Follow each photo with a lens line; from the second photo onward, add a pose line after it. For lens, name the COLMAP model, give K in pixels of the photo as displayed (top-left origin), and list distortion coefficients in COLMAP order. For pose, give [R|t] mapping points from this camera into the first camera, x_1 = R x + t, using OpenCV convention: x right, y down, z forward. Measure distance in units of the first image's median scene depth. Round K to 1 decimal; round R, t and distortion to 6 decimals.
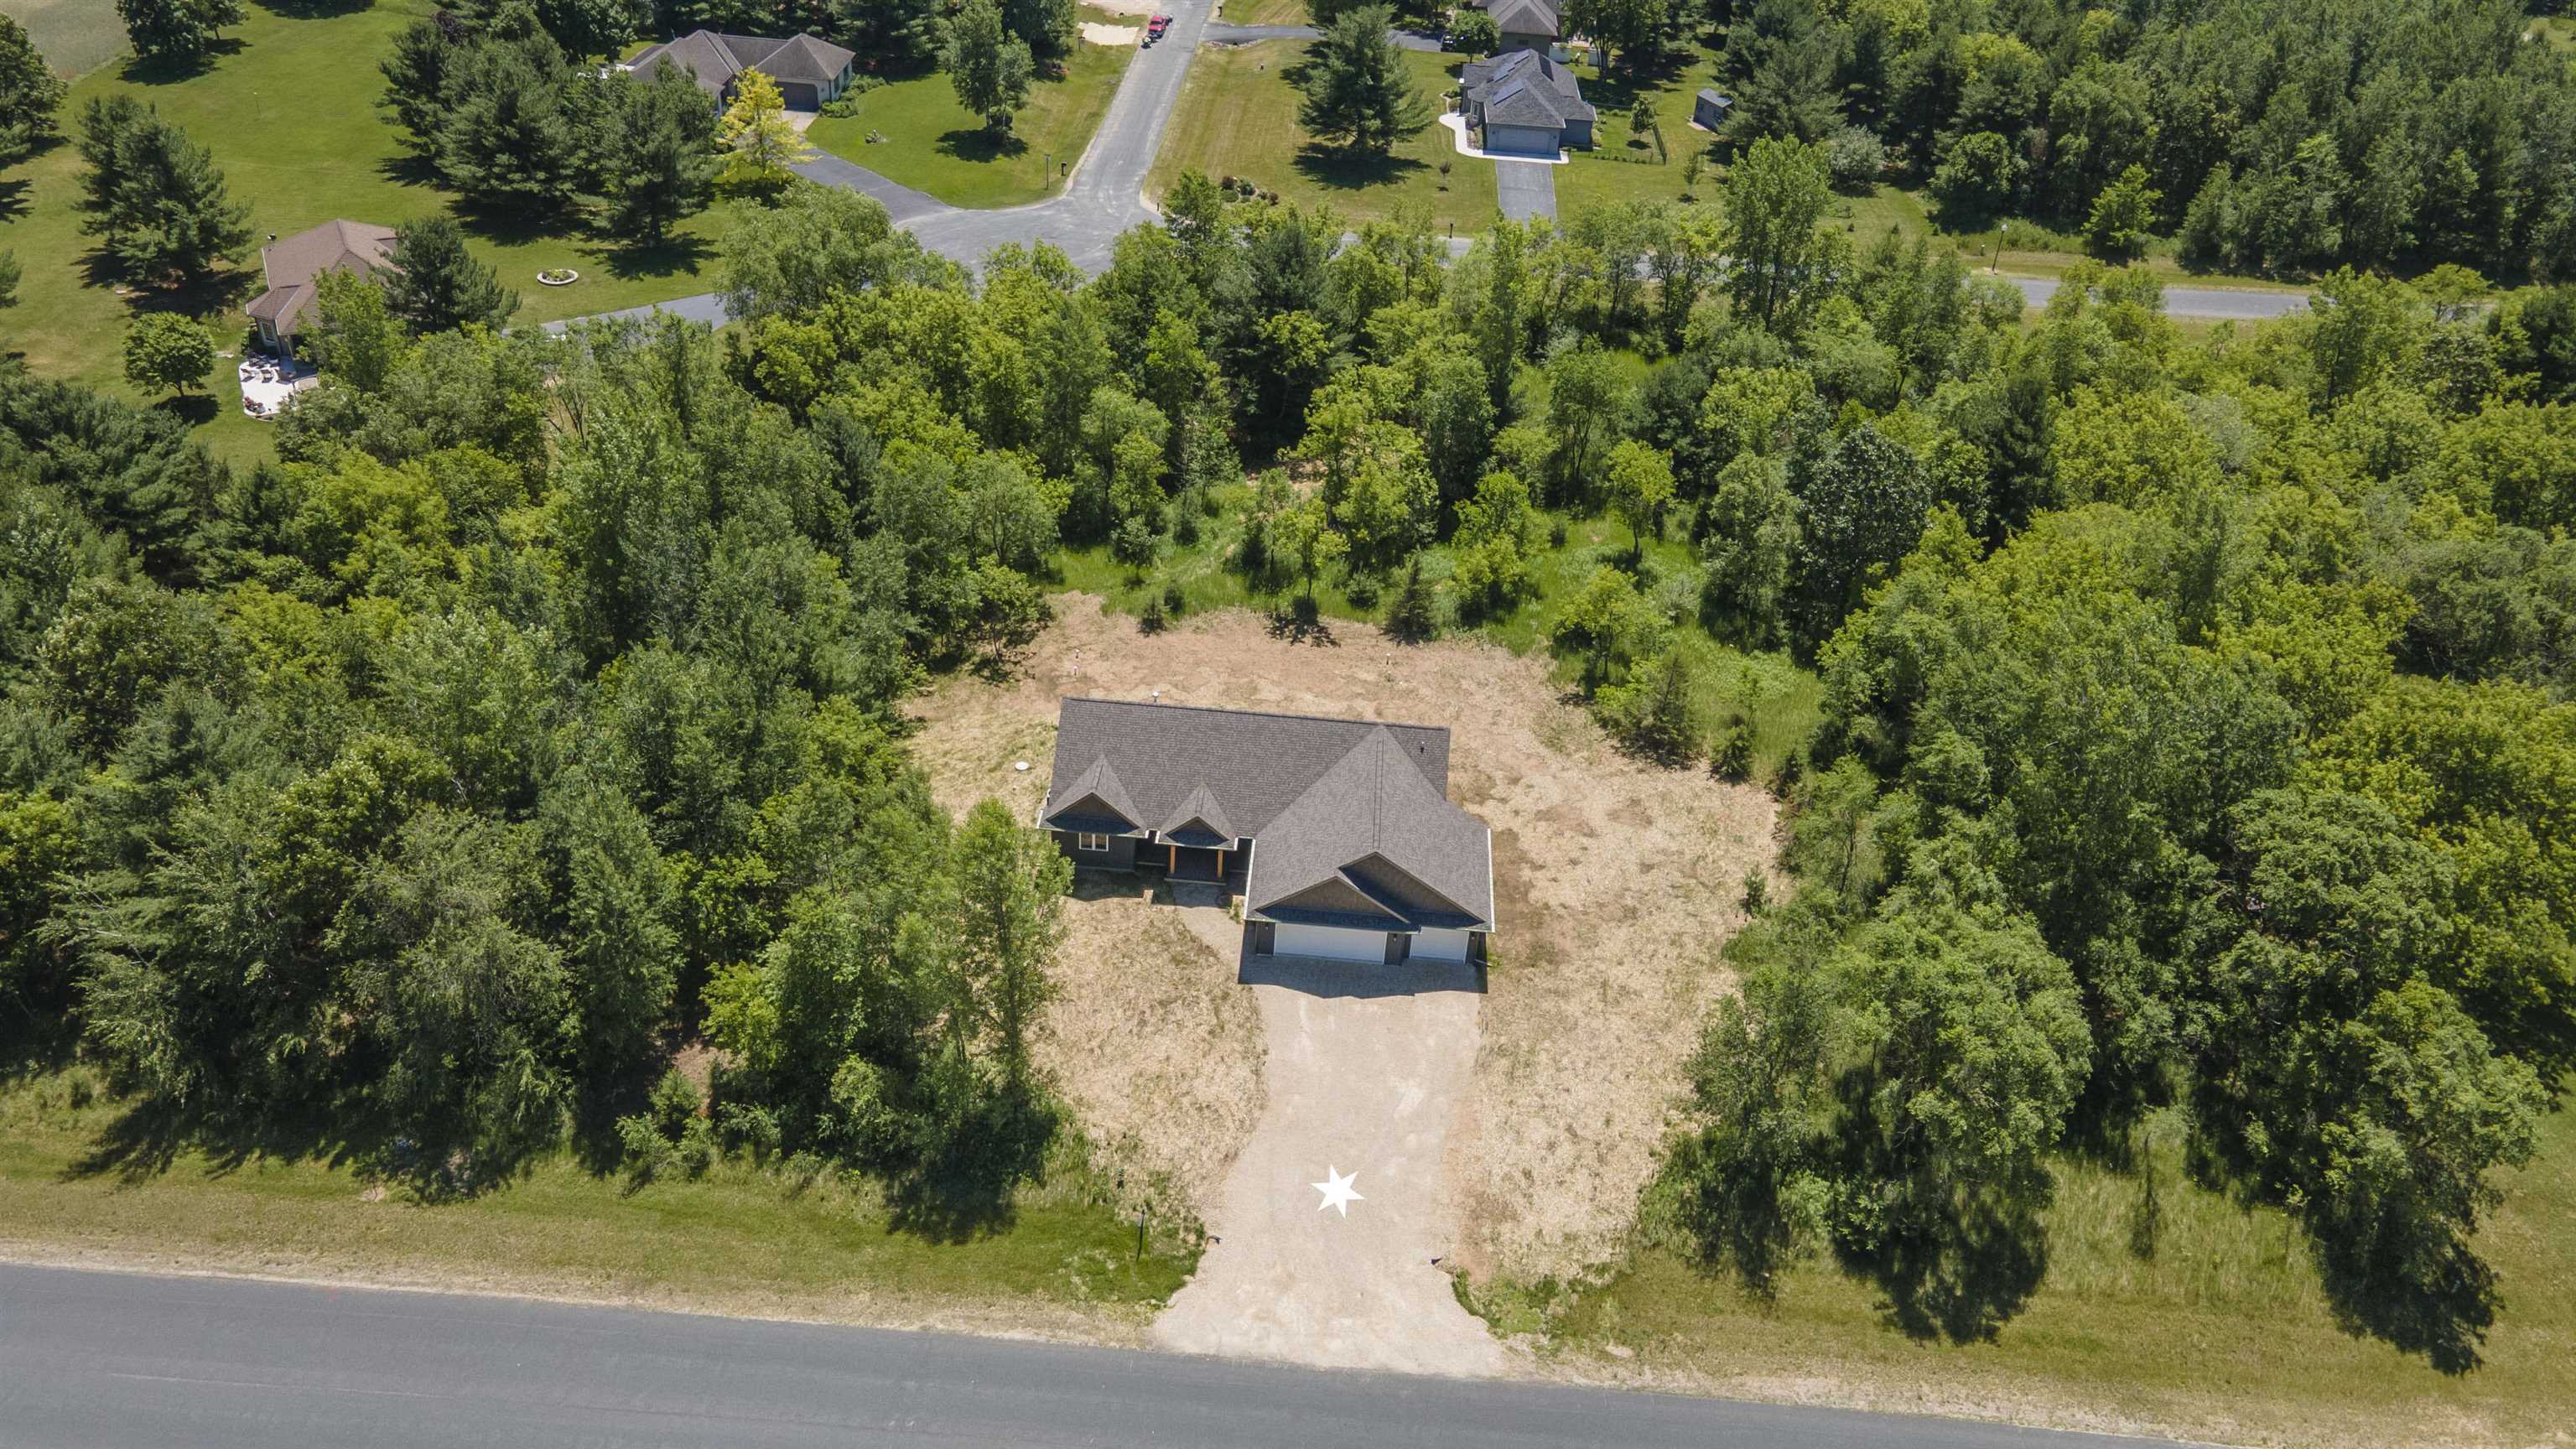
lens RADIAL K [[1901.6, 0, 1295.8], [0, 1901.6, 737.4], [0, 0, 1]] dist [0.012388, 0.048595]
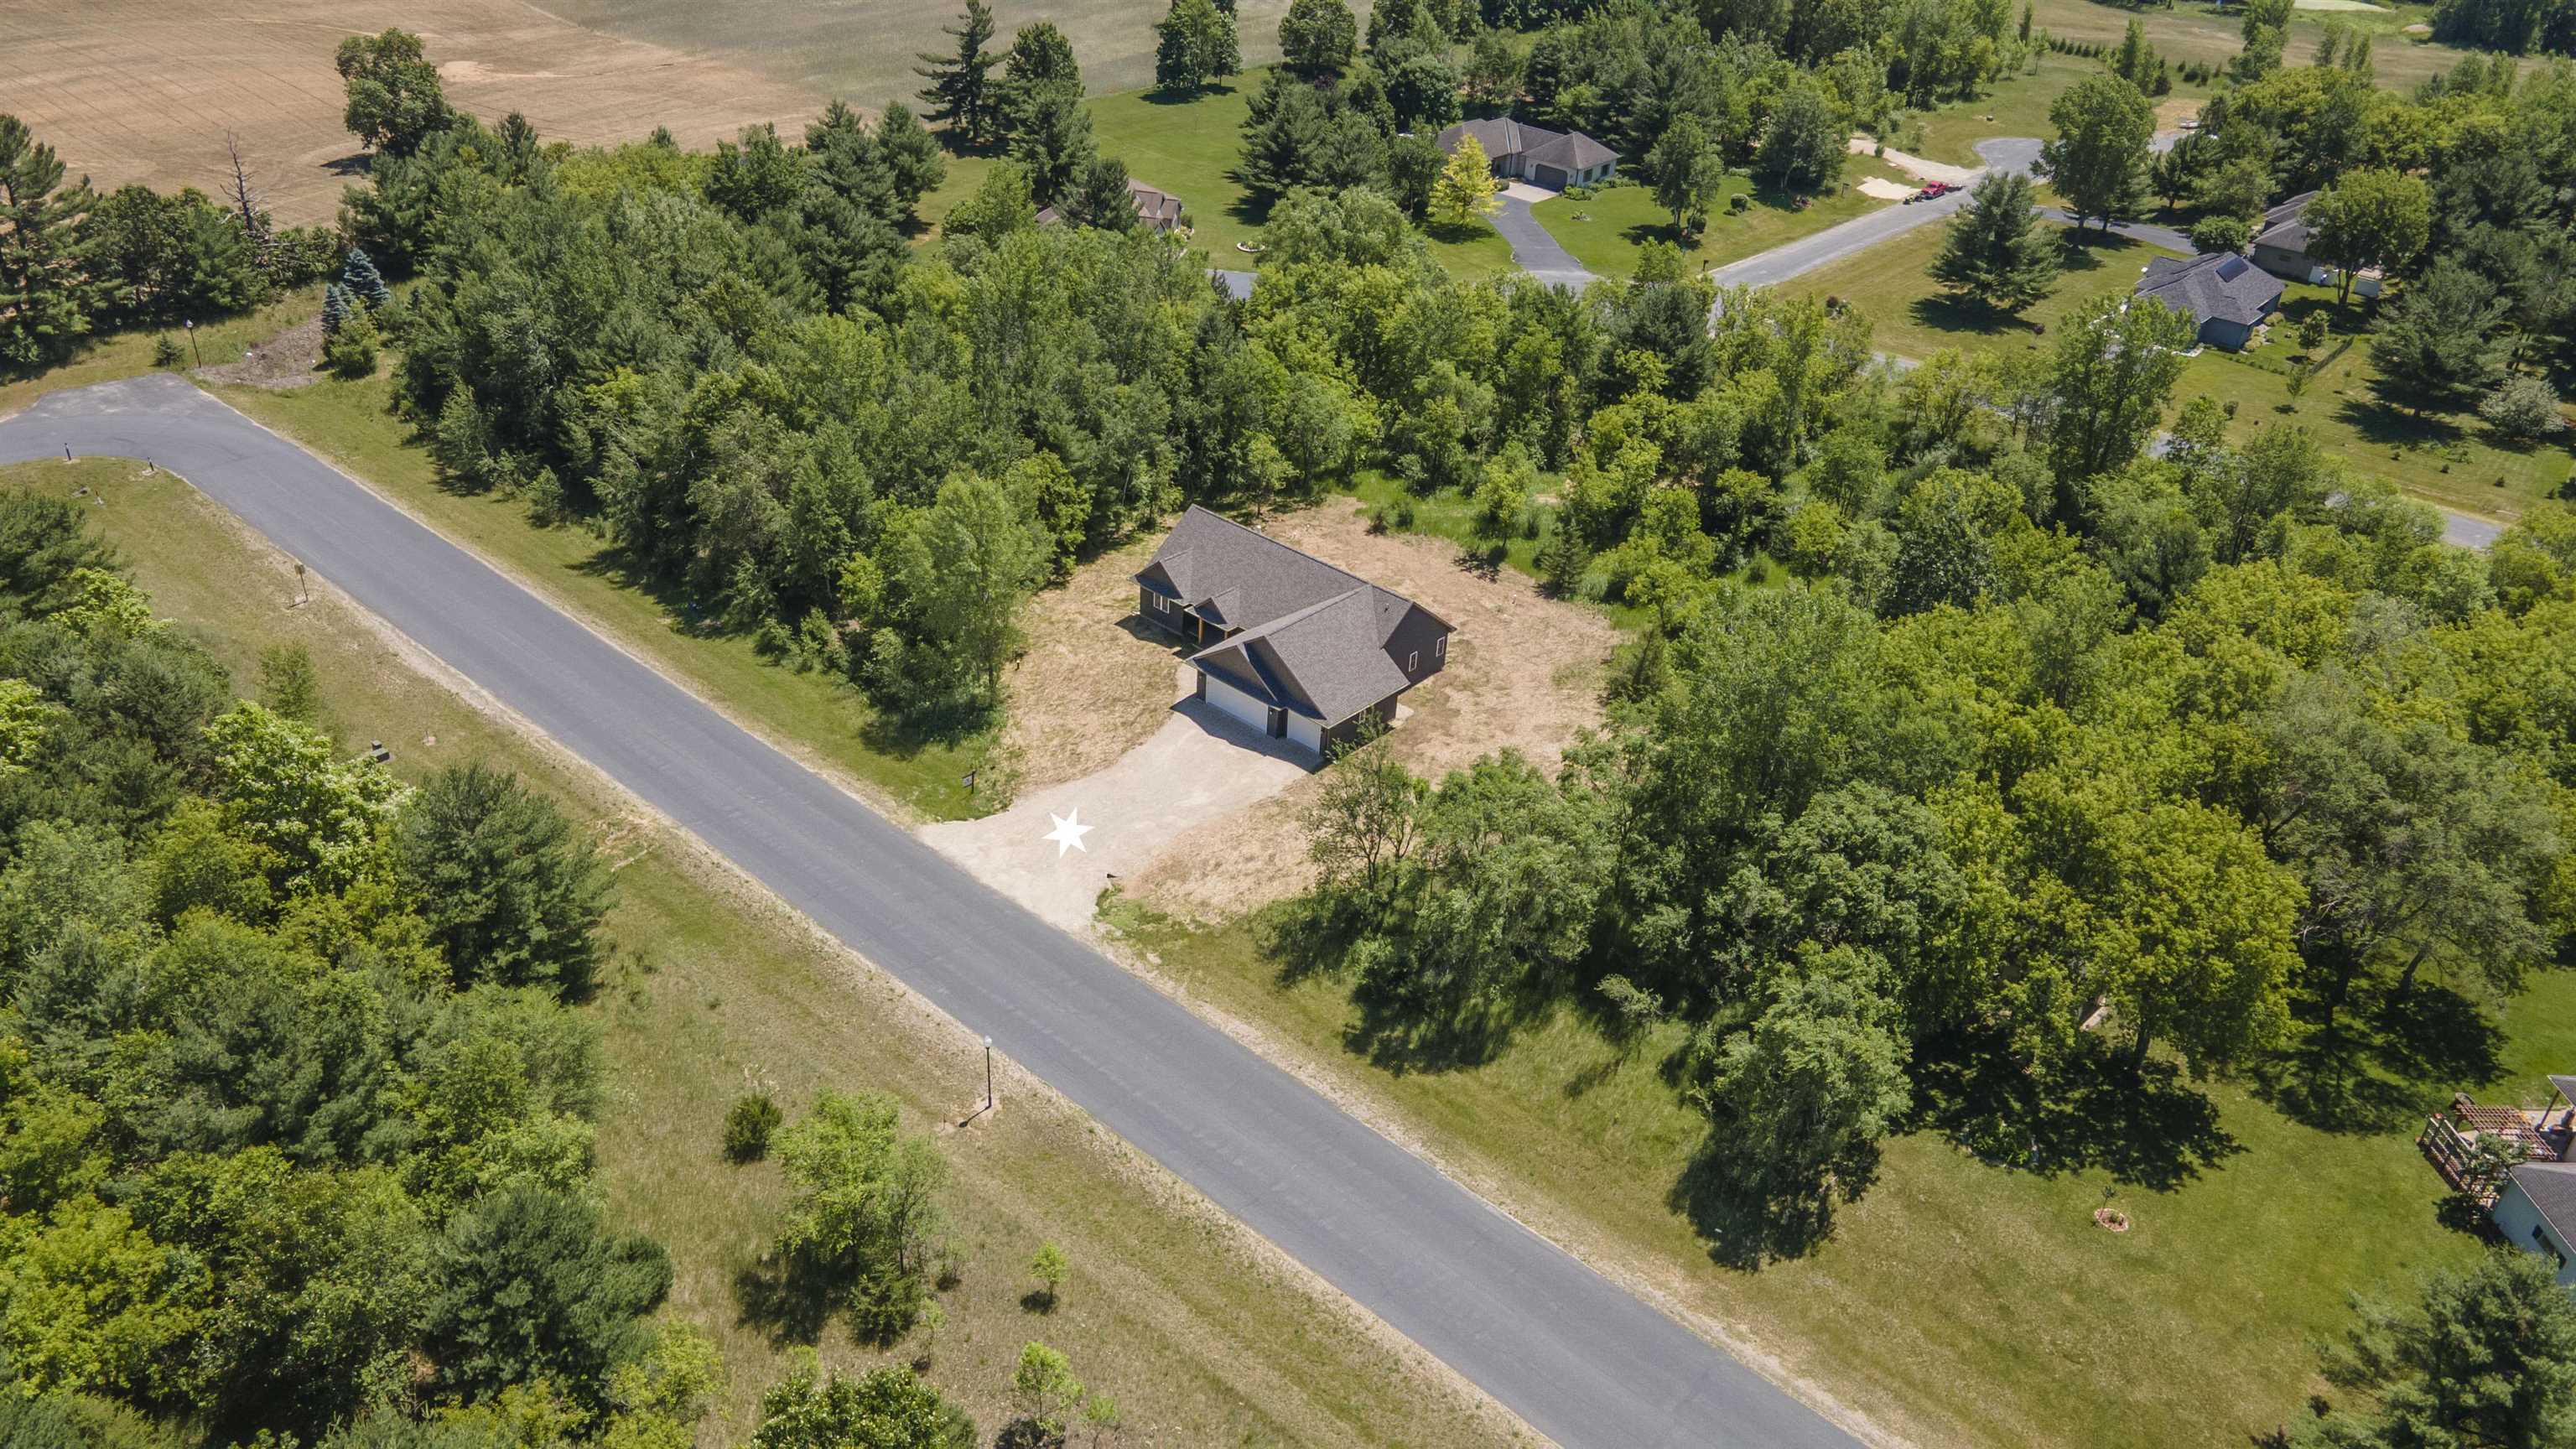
lens RADIAL K [[1901.6, 0, 1285.8], [0, 1901.6, 727.6], [0, 0, 1]] dist [0.012388, 0.048595]
pose [[0.788620, 0.310510, -0.530719, 0.734942], [-0.364595, 0.931161, 0.003029, 0.103382], [0.495126, 0.191109, 0.847542, -0.110378]]
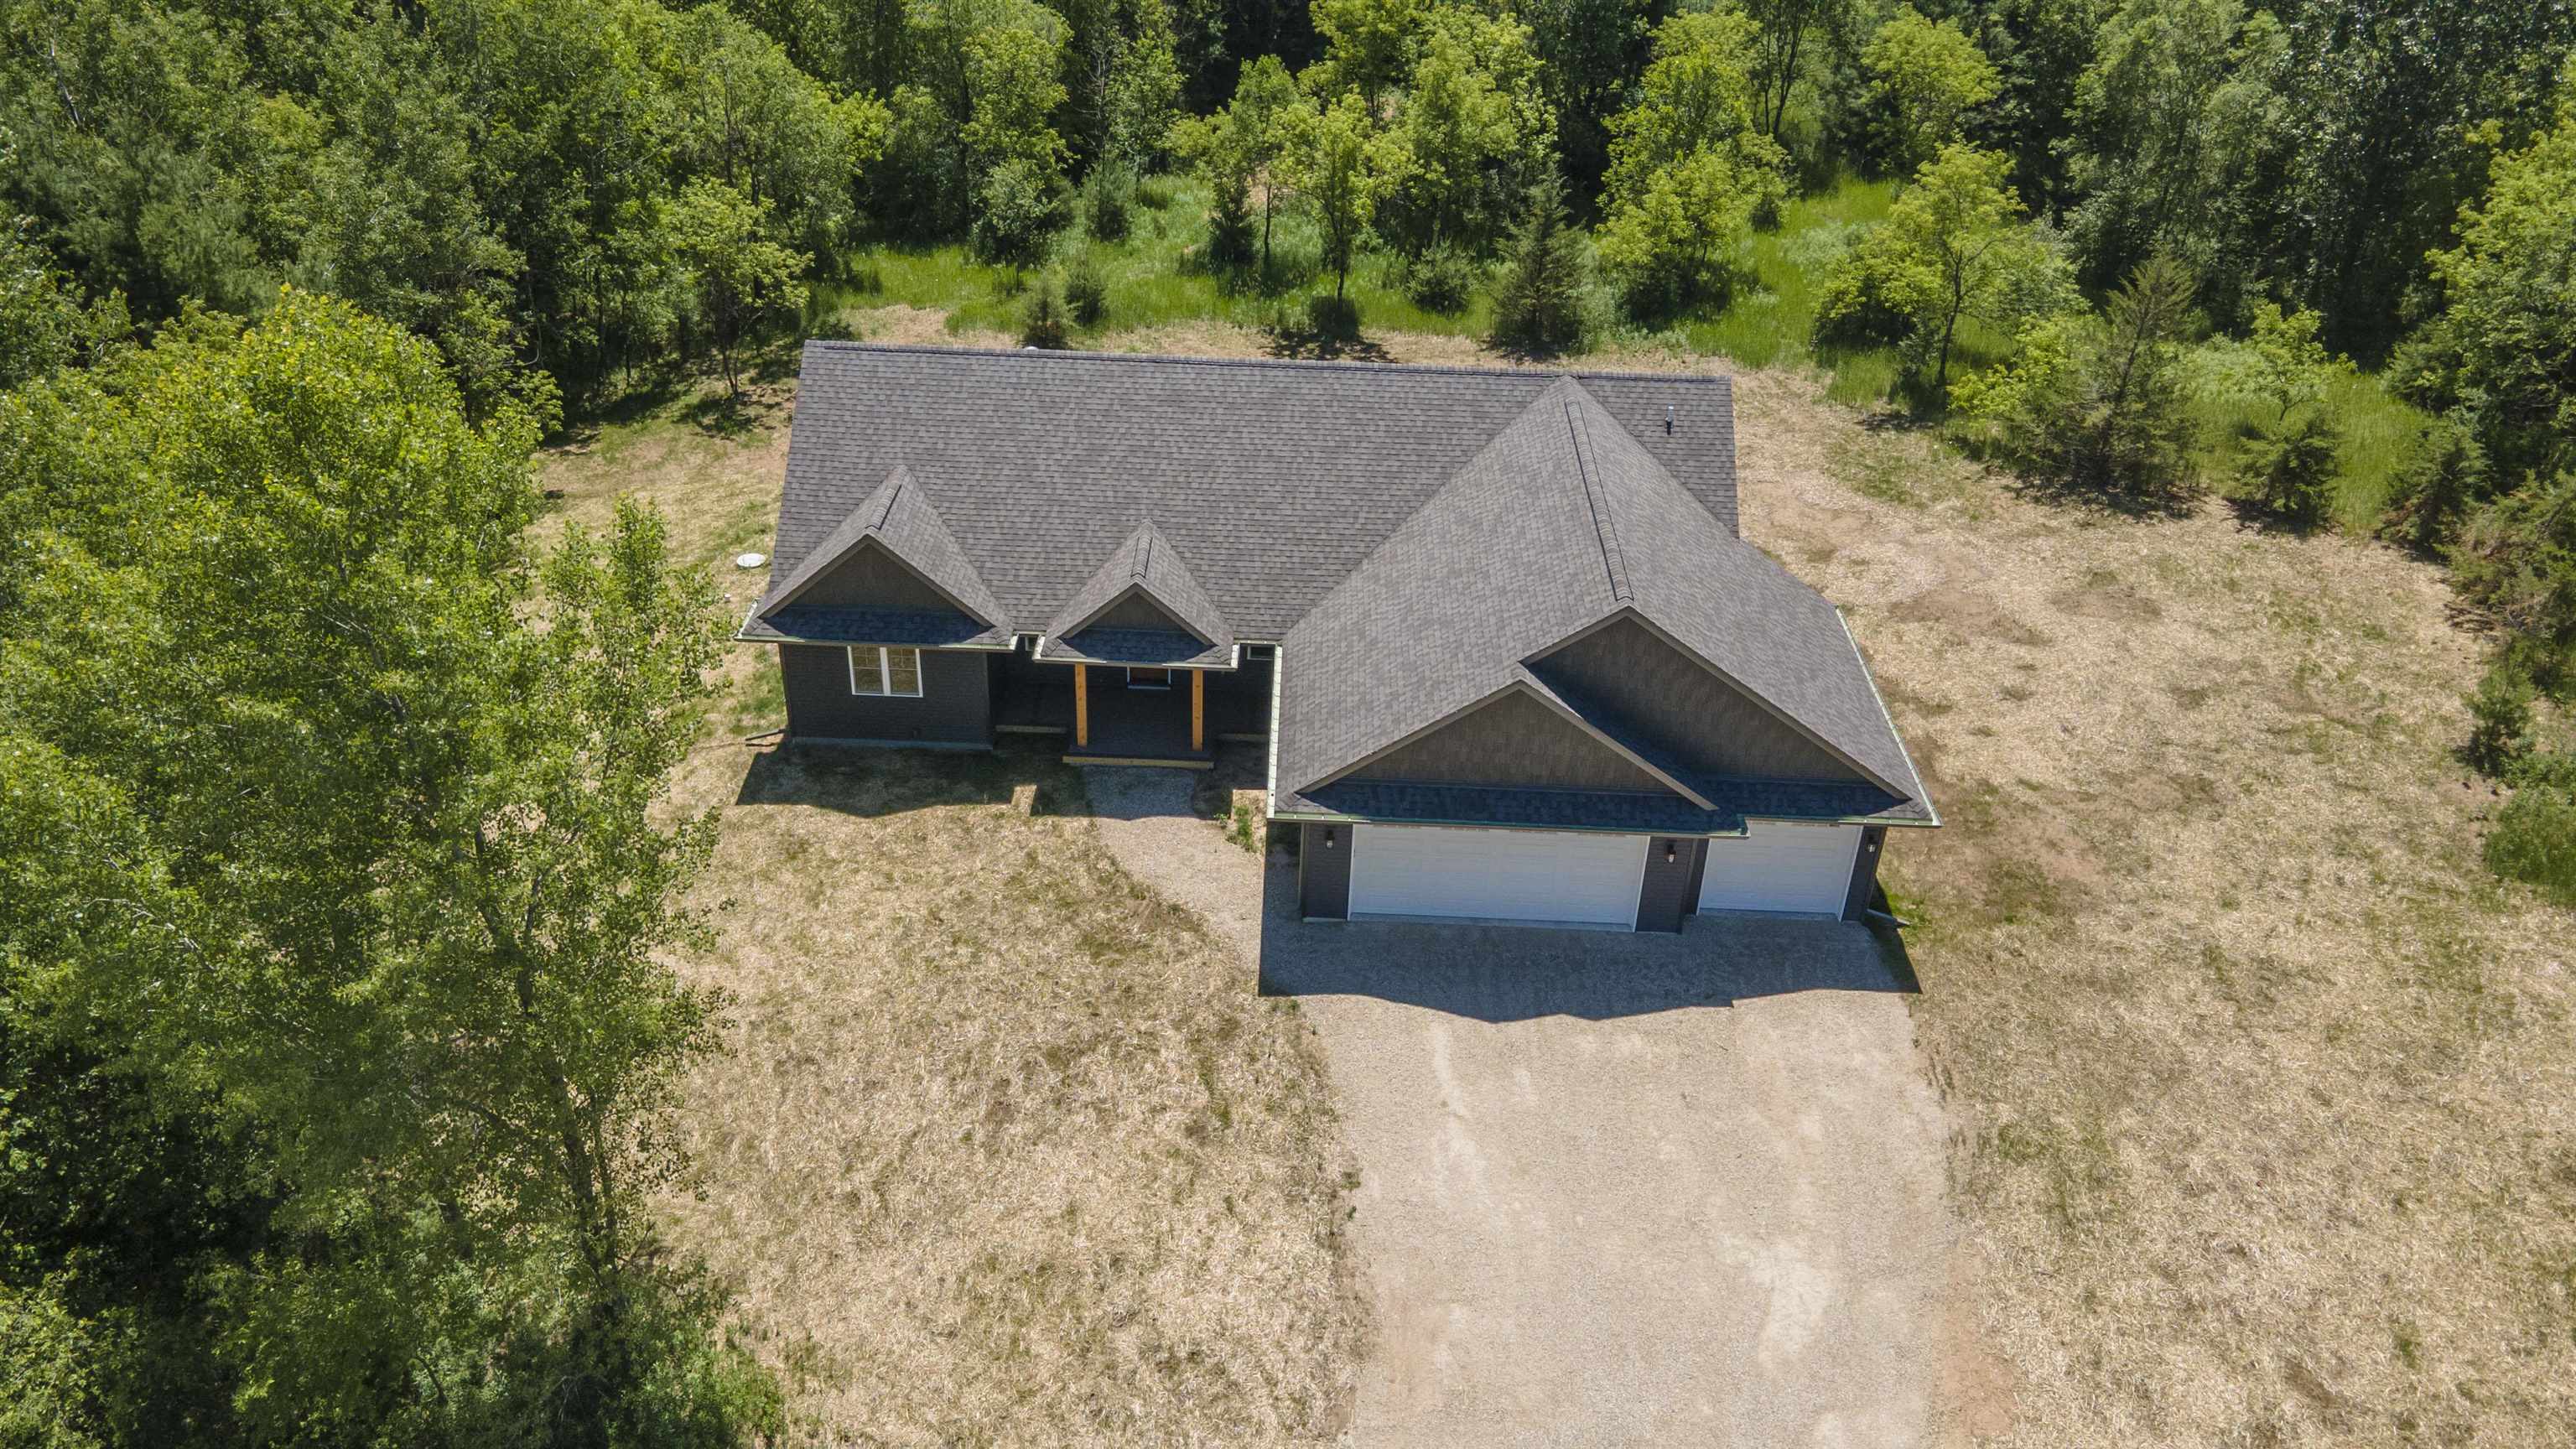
lens RADIAL K [[1901.6, 0, 1302.1], [0, 1901.6, 736.5], [0, 0, 1]] dist [0.012388, 0.048595]
pose [[0.998814, -0.042225, 0.024233, -0.027832], [0.043317, 0.997981, -0.046458, 0.092544], [-0.022222, 0.047452, 0.998626, 0.598672]]
